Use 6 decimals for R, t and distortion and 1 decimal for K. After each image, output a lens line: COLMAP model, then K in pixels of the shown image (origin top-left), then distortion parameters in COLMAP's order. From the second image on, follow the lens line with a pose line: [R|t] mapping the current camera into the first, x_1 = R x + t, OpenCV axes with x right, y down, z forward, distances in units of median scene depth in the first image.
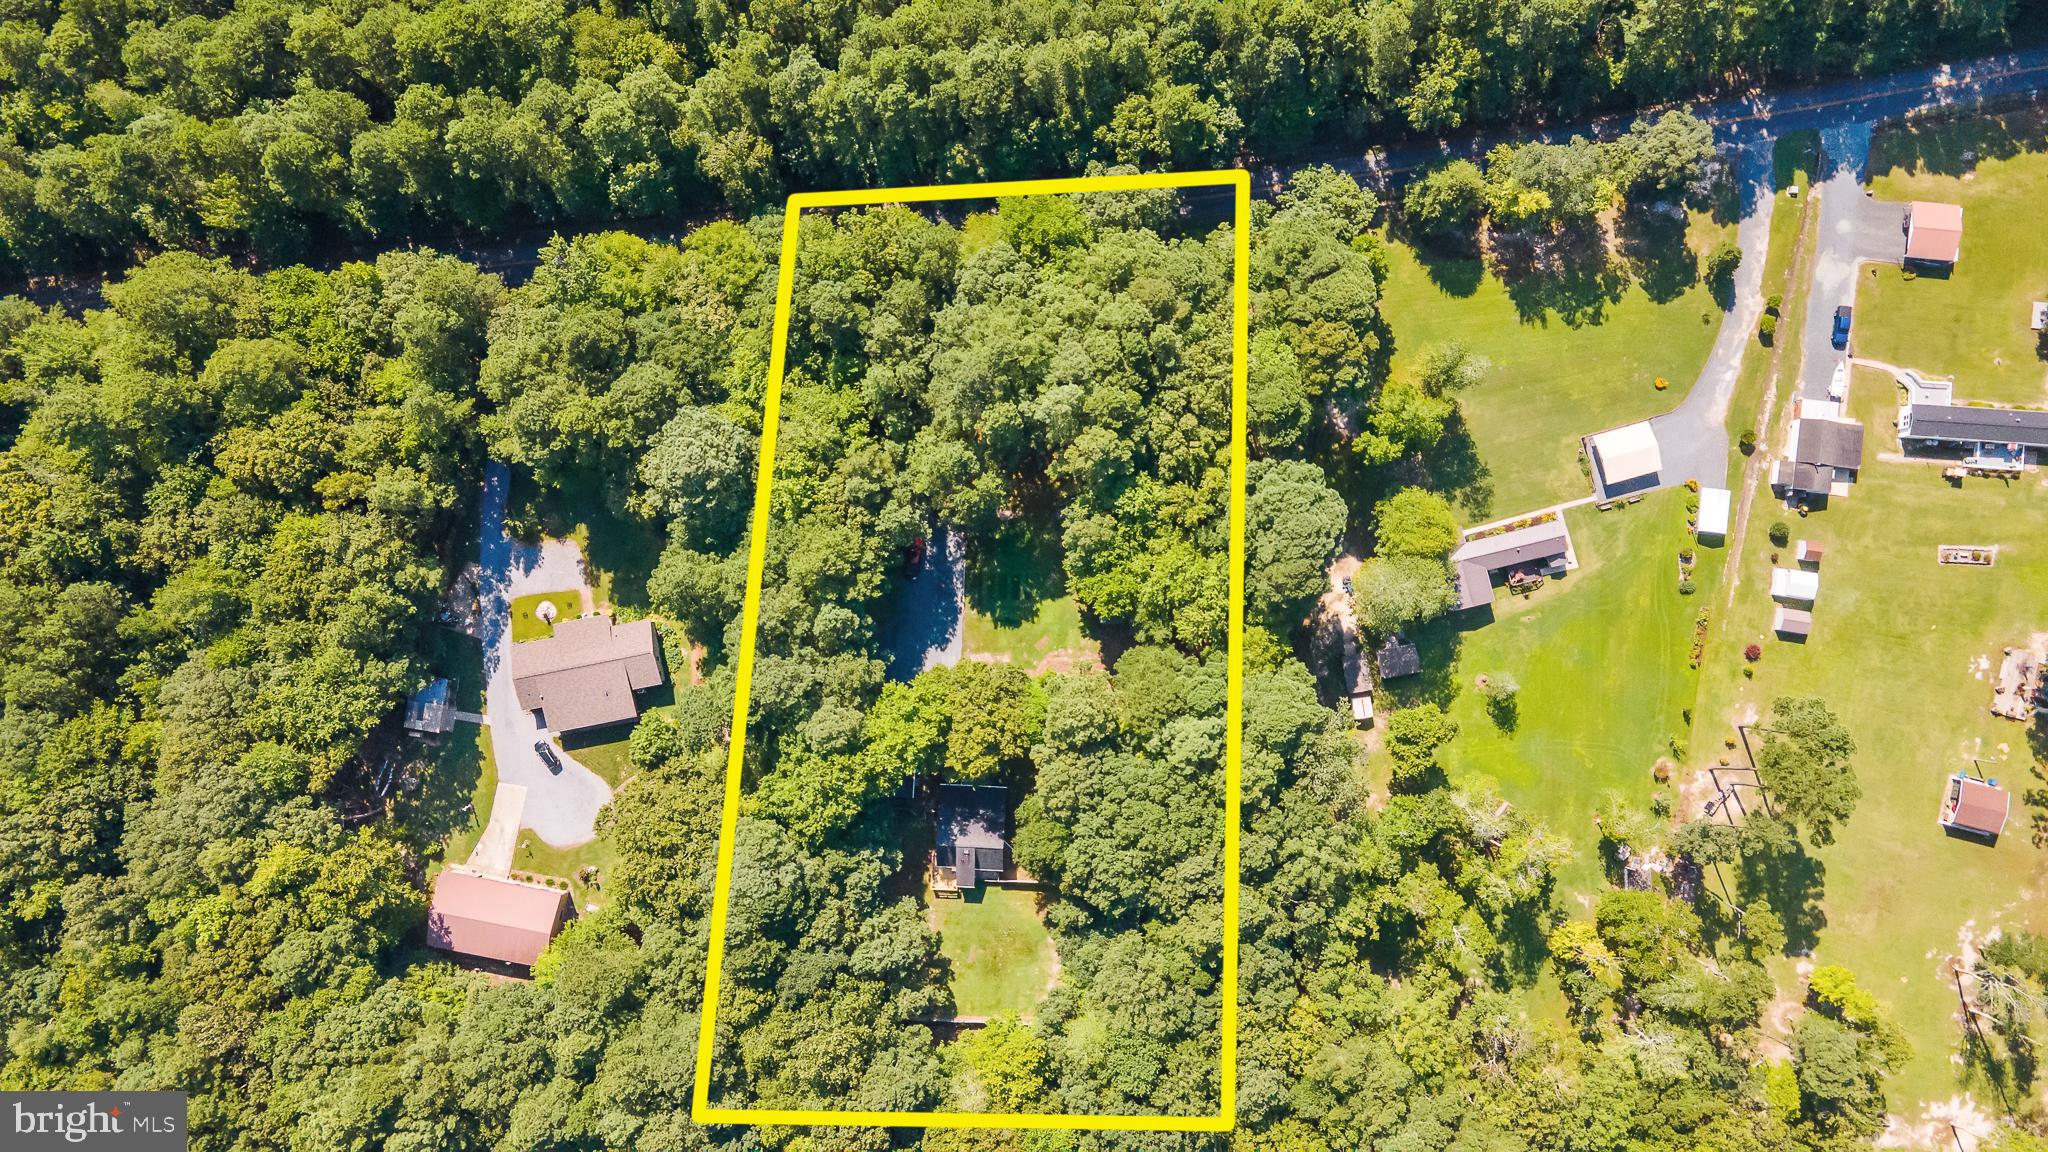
lens RADIAL K [[1500.9, 0, 1024.0], [0, 1500.9, 576.0], [0, 0, 1]] dist [0.046262, 0.008517]
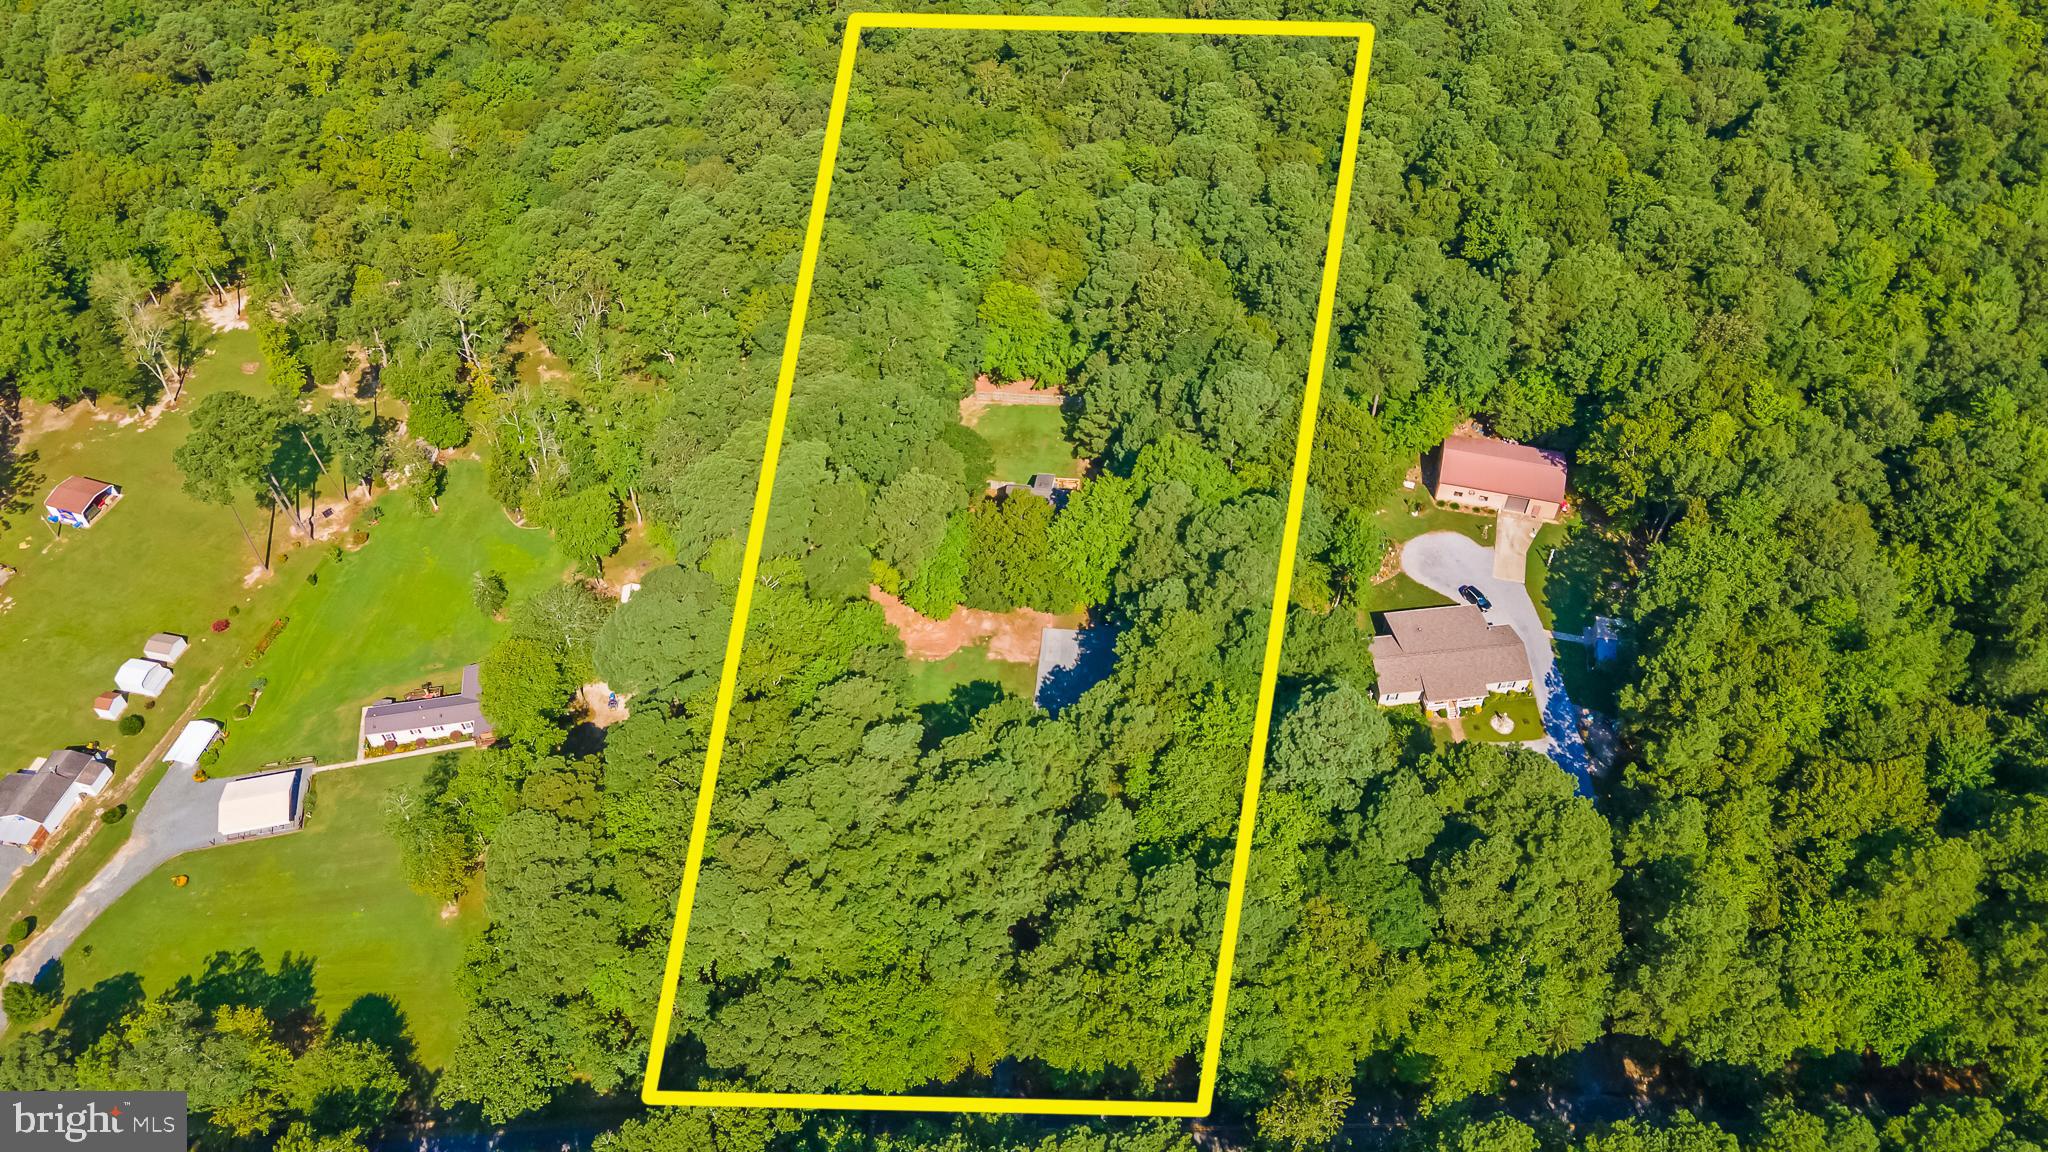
lens RADIAL K [[1500.9, 0, 1024.0], [0, 1500.9, 576.0], [0, 0, 1]] dist [0.046262, 0.008517]
pose [[-0.997648, -0.035699, 0.058522, -0.083043], [0.066545, -0.709339, 0.701719, -0.566433], [0.016461, 0.703963, 0.710046, 0.299238]]
